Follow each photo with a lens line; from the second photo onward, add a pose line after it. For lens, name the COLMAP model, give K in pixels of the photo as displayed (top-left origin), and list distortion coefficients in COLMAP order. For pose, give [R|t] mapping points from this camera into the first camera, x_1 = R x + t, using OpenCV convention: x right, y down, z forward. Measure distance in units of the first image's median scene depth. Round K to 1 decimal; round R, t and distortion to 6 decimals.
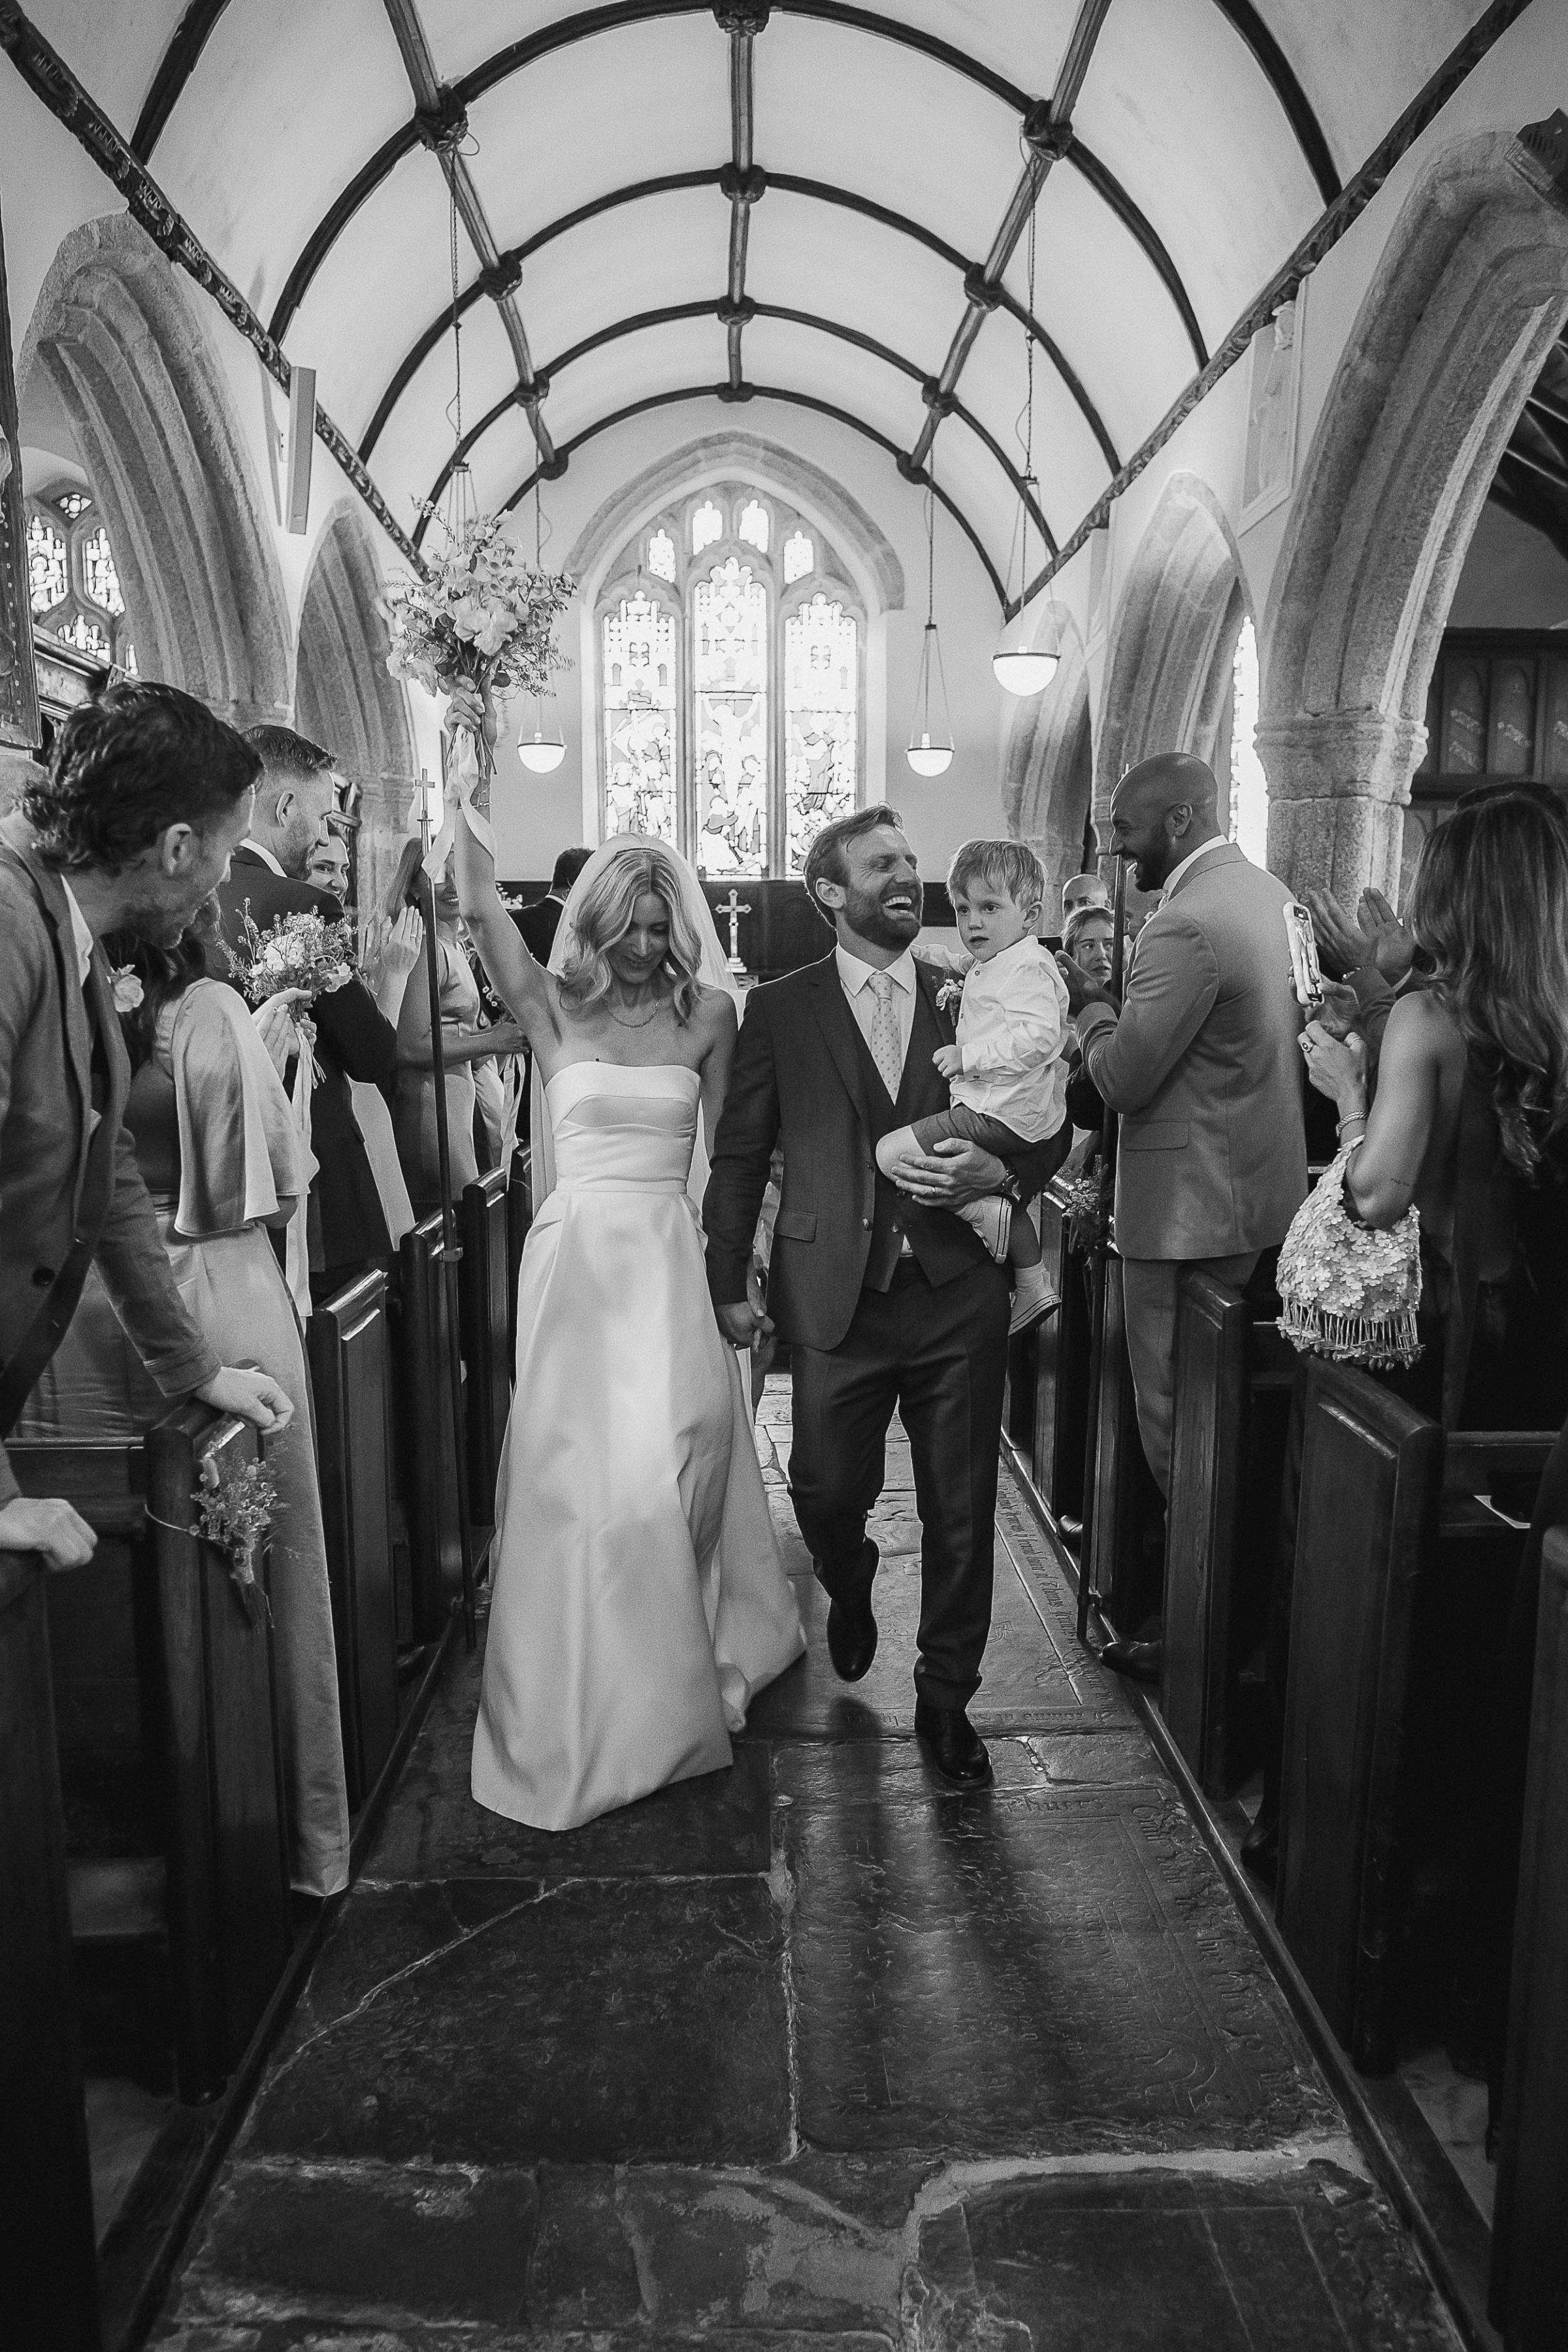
lens RADIAL K [[1623.9, 0, 780.9], [0, 1623.9, 1126.8], [0, 0, 1]] dist [-0.050332, 0.090049]
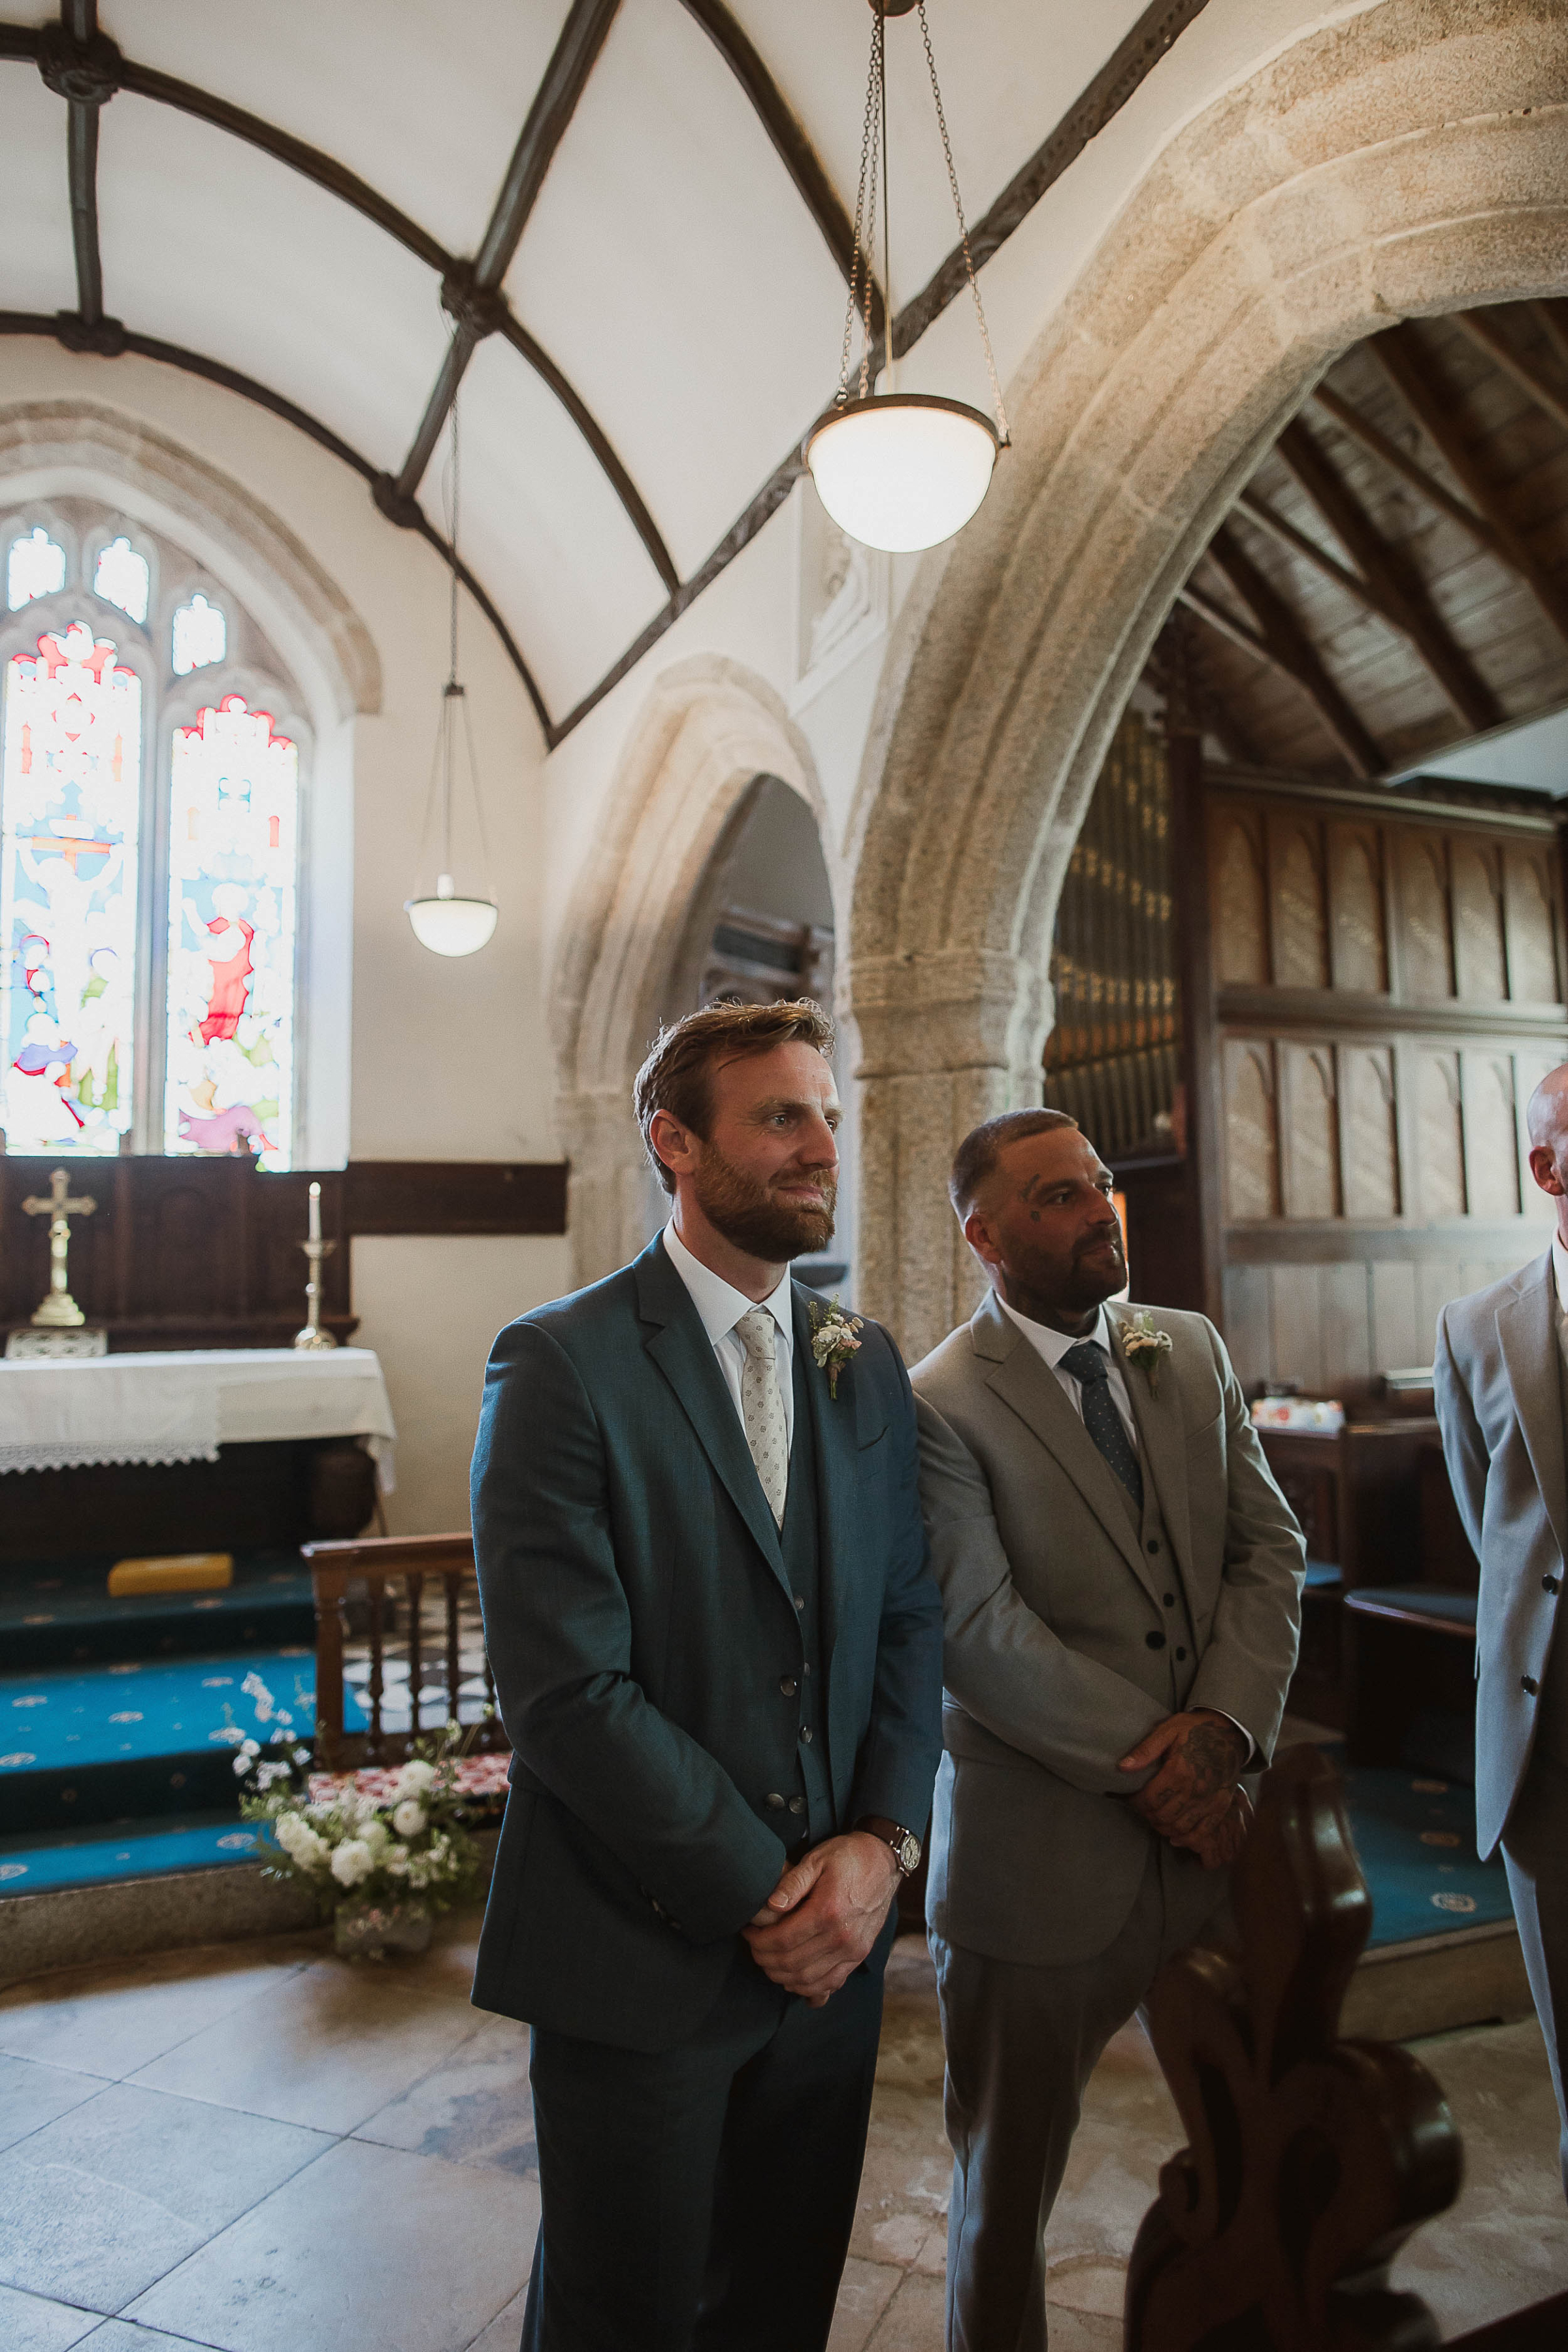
lens RADIAL K [[1623.9, 0, 780.9], [0, 1623.9, 1126.8], [0, 0, 1]] dist [-0.050332, 0.090049]
pose [[0.933599, 0.019575, 0.357784, 0.001903], [0.051139, 0.981006, -0.187114, -0.047603], [-0.354651, 0.192986, 0.914865, 0.420106]]
